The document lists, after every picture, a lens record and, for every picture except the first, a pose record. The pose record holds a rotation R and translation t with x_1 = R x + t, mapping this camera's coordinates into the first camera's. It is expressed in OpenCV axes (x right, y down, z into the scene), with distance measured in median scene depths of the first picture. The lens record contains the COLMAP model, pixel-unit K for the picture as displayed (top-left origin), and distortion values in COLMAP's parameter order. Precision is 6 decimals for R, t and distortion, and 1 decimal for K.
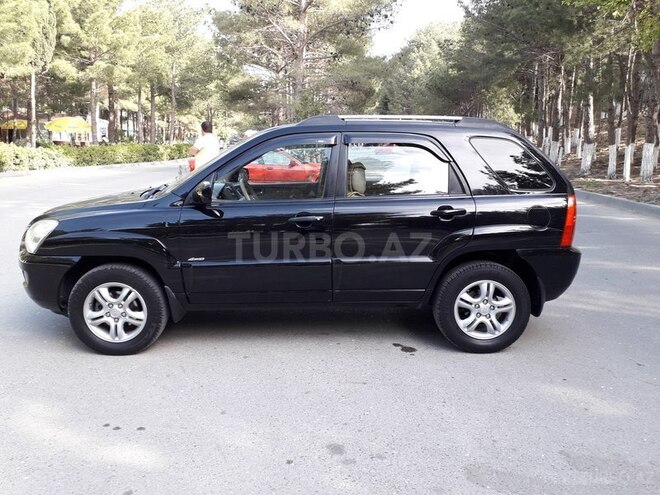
lens RADIAL K [[539.6, 0, 327.4], [0, 539.6, 263.6], [0, 0, 1]] dist [0.098772, -0.157589]
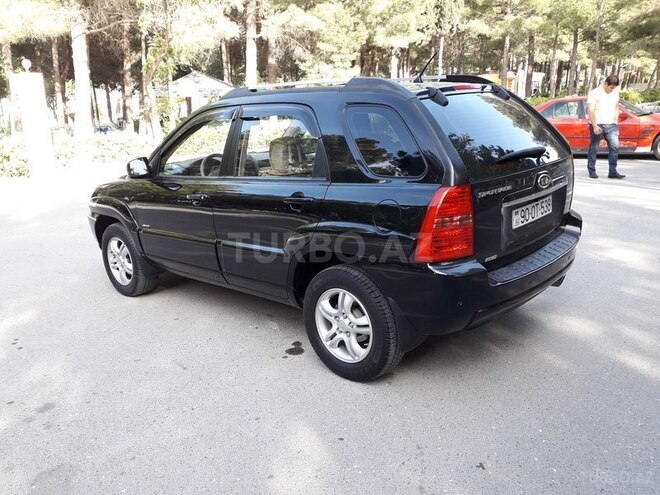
lens RADIAL K [[553.0, 0, 330.0], [0, 553.0, 247.5], [0, 0, 1]] dist [0.097824, -0.171591]
pose [[0.708879, 0.127454, -0.693719, 0.823626], [-0.092519, 0.991842, 0.087685, -0.097459], [0.699236, 0.002024, 0.714888, 0.407074]]
